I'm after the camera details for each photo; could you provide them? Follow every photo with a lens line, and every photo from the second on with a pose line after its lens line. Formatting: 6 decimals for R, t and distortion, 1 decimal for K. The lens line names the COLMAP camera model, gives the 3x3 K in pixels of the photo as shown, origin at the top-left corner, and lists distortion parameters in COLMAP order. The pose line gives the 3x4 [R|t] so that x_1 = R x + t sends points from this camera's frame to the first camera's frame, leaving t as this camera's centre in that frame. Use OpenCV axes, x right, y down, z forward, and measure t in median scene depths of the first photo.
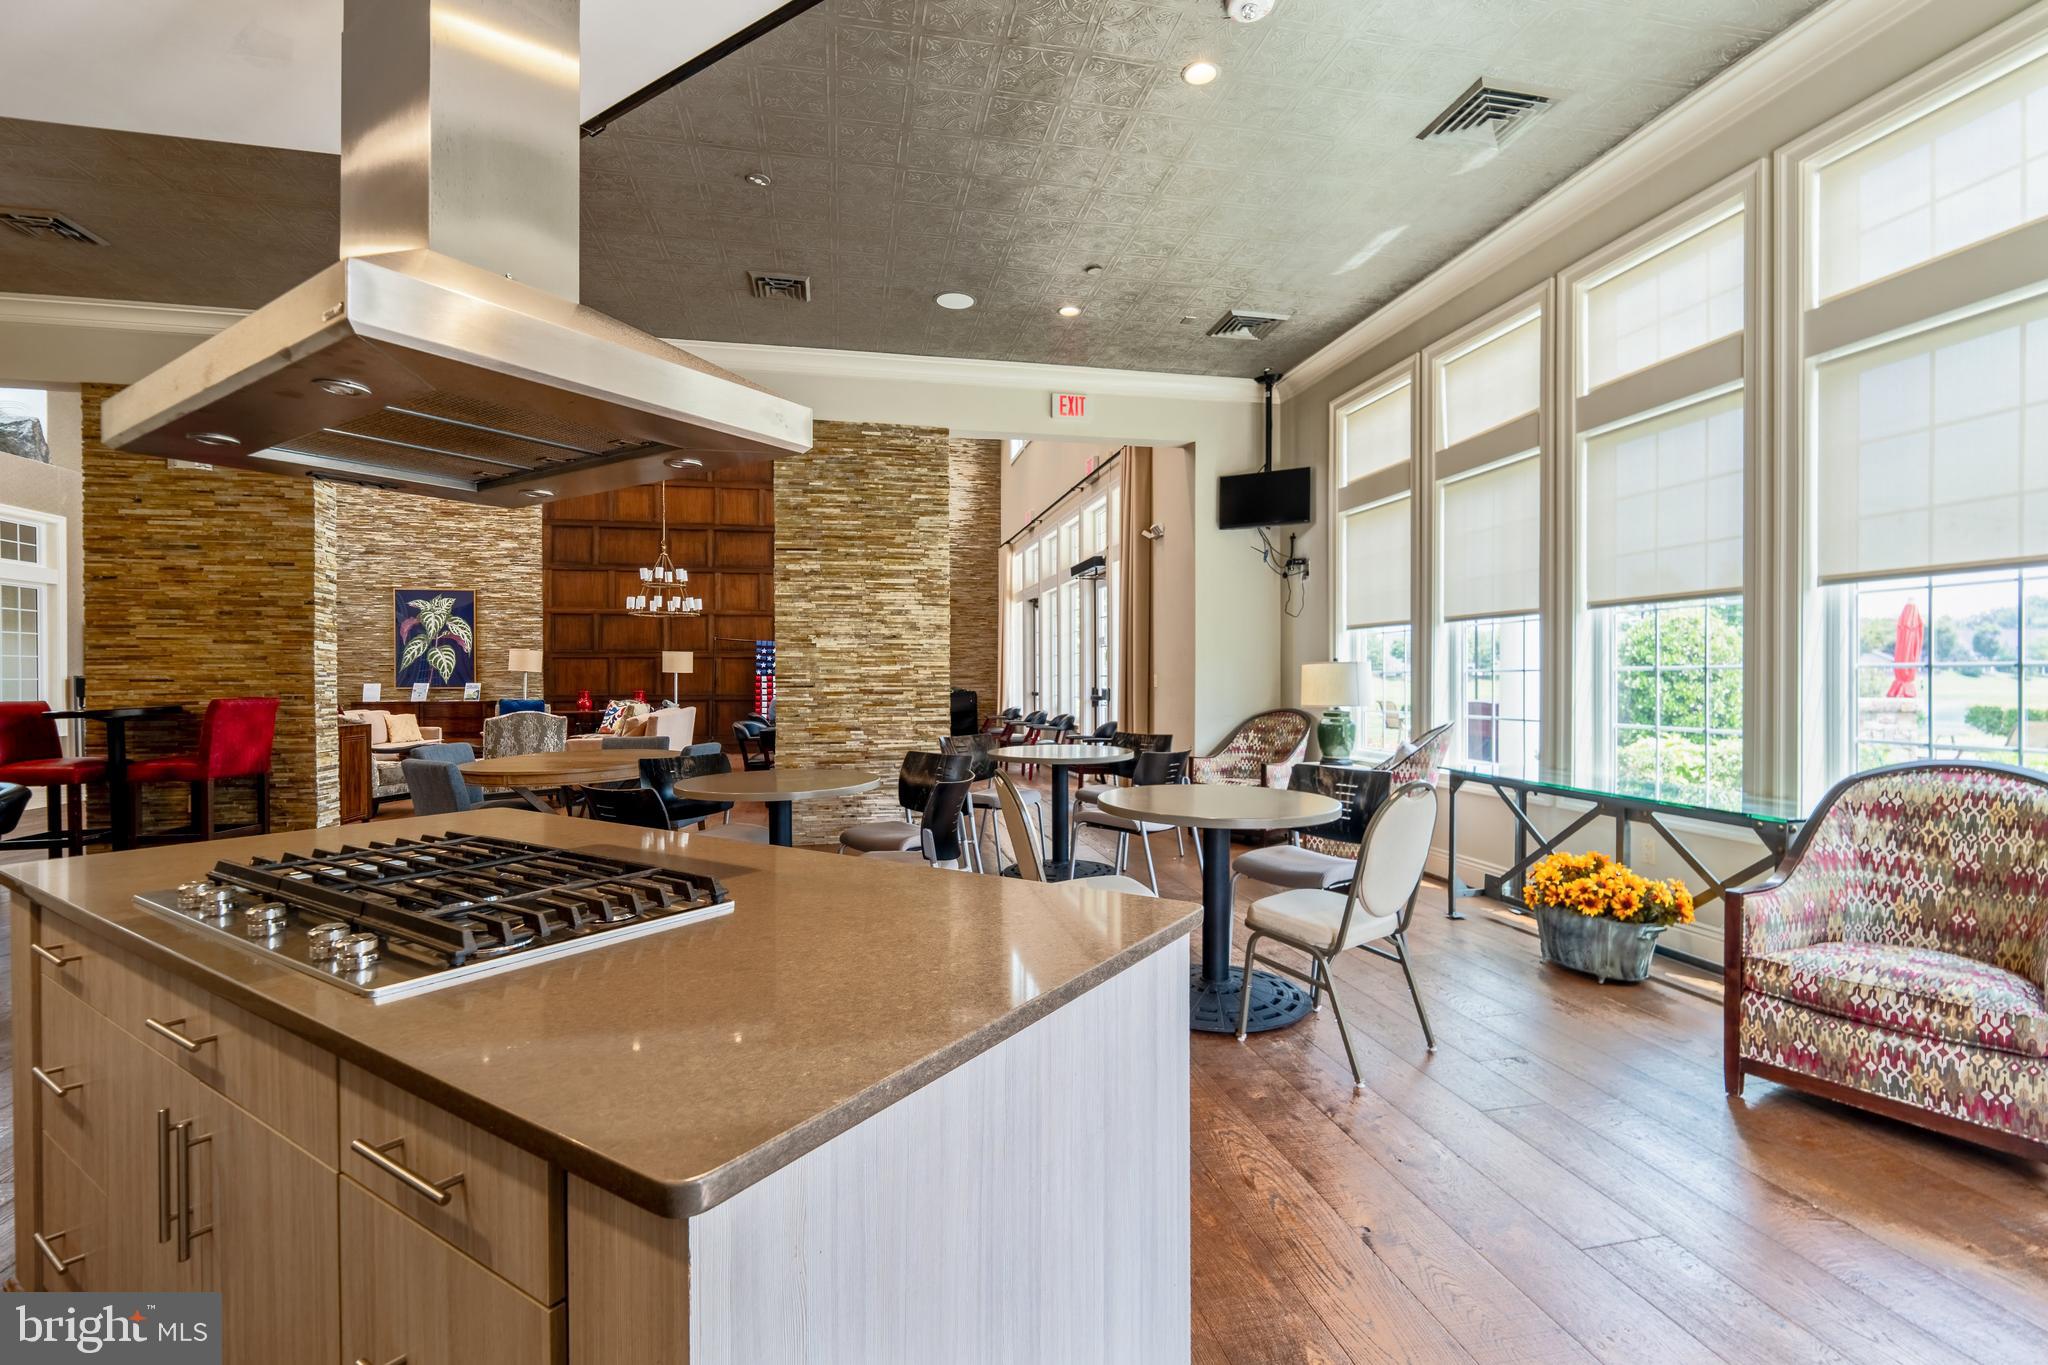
lens RADIAL K [[904.4, 0, 1036.3], [0, 904.4, 693.9], [0, 0, 1]] dist [-0.000512, 0.000045]
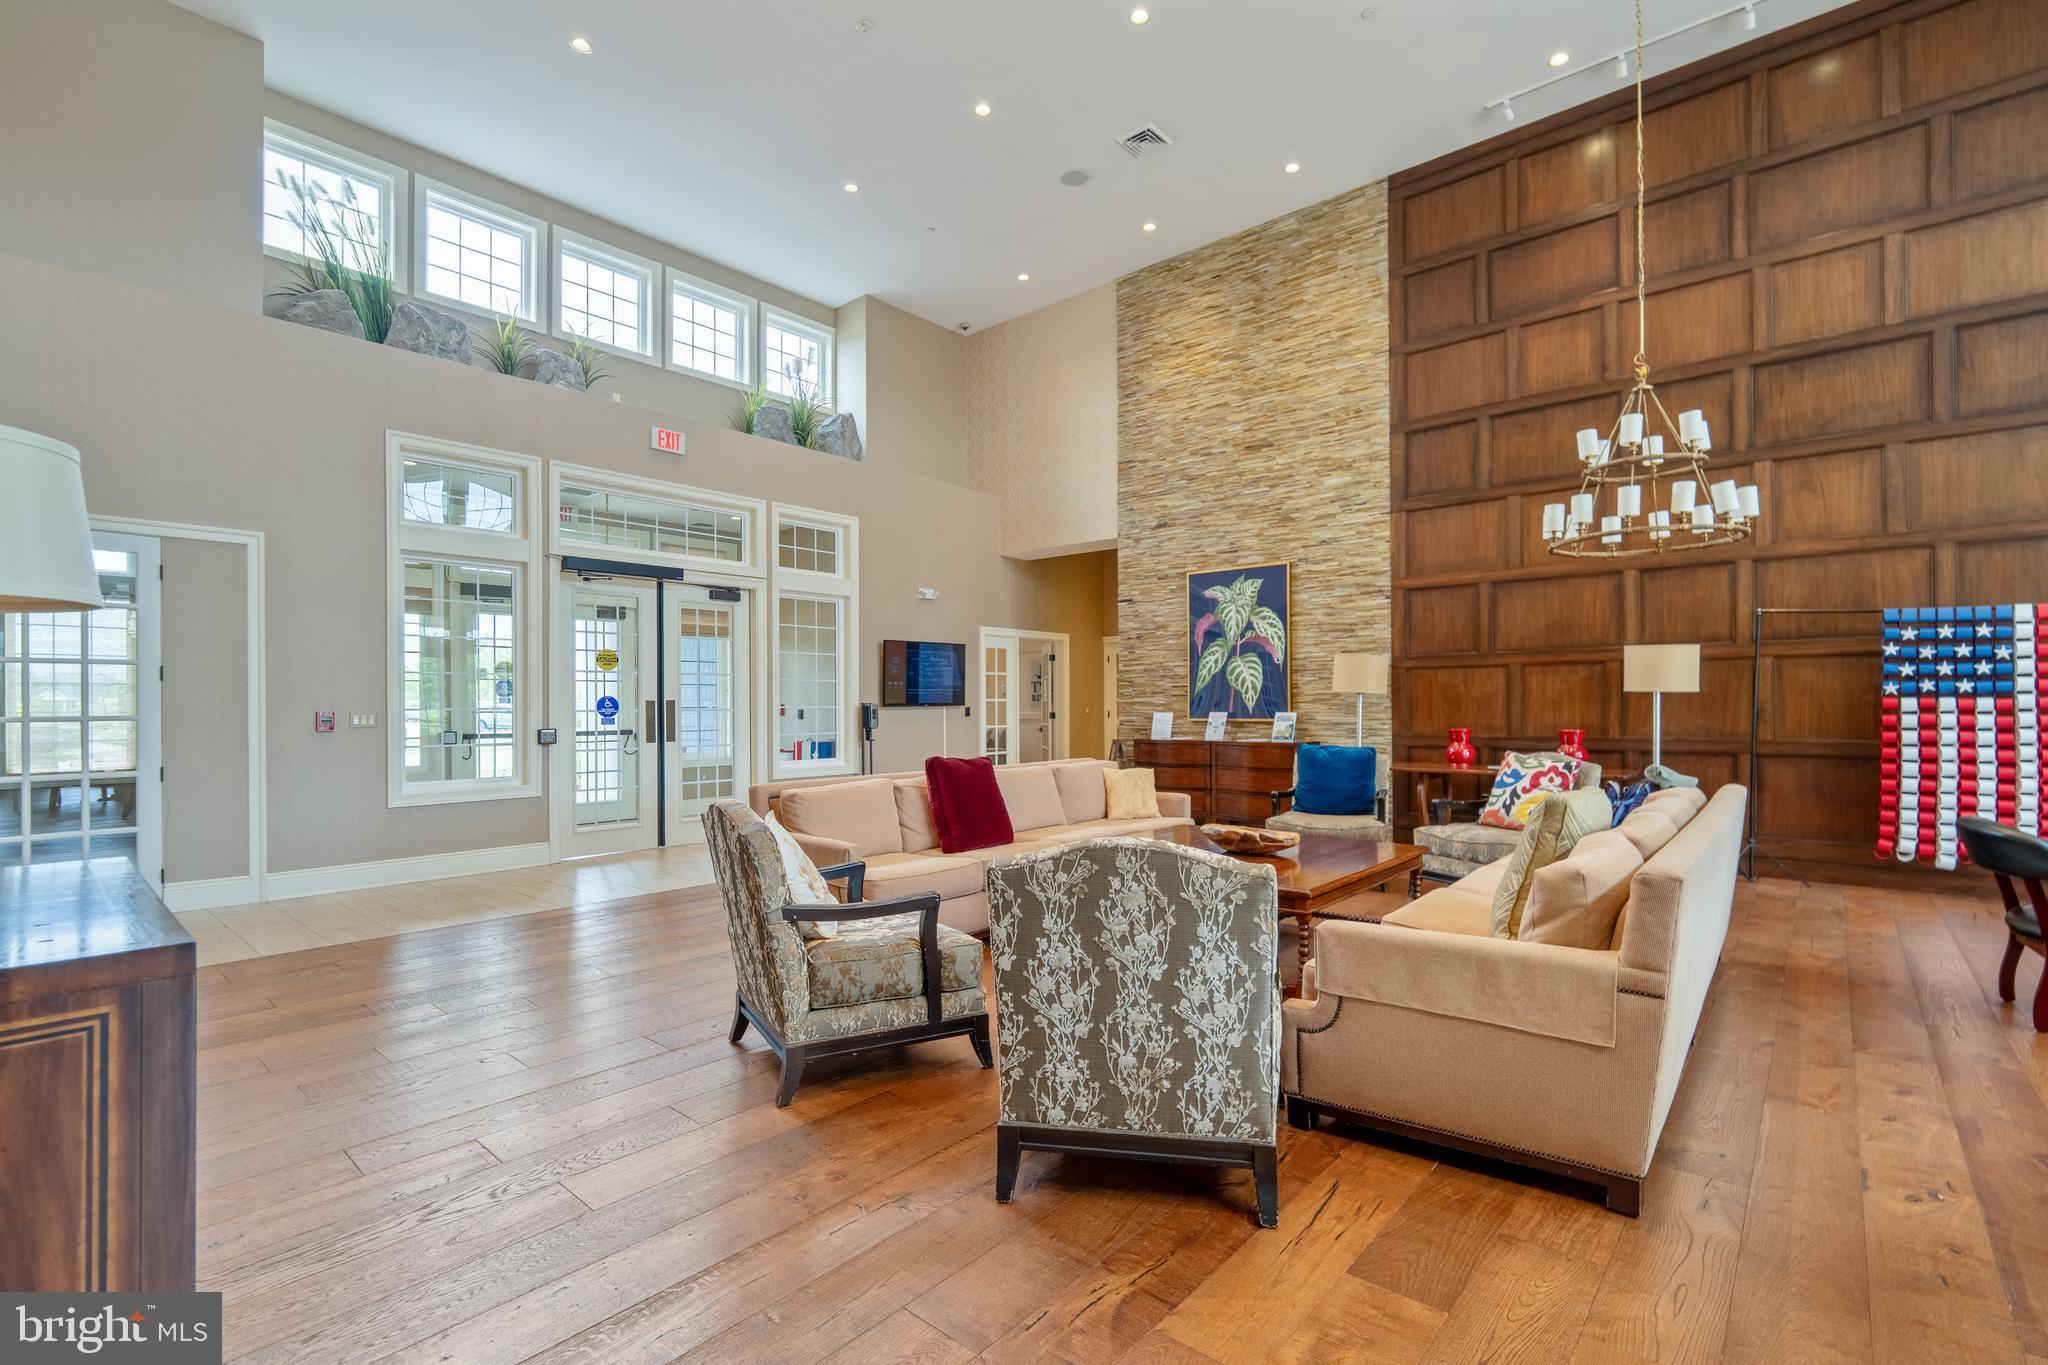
lens RADIAL K [[904.4, 0, 1036.3], [0, 904.4, 693.9], [0, 0, 1]] dist [-0.000512, 0.000045]
pose [[0.588903, -0.010822, -0.808131, -0.222610], [-0.010480, 0.999724, -0.021024, -0.009774], [0.808136, 0.020850, 0.588627, 0.496848]]
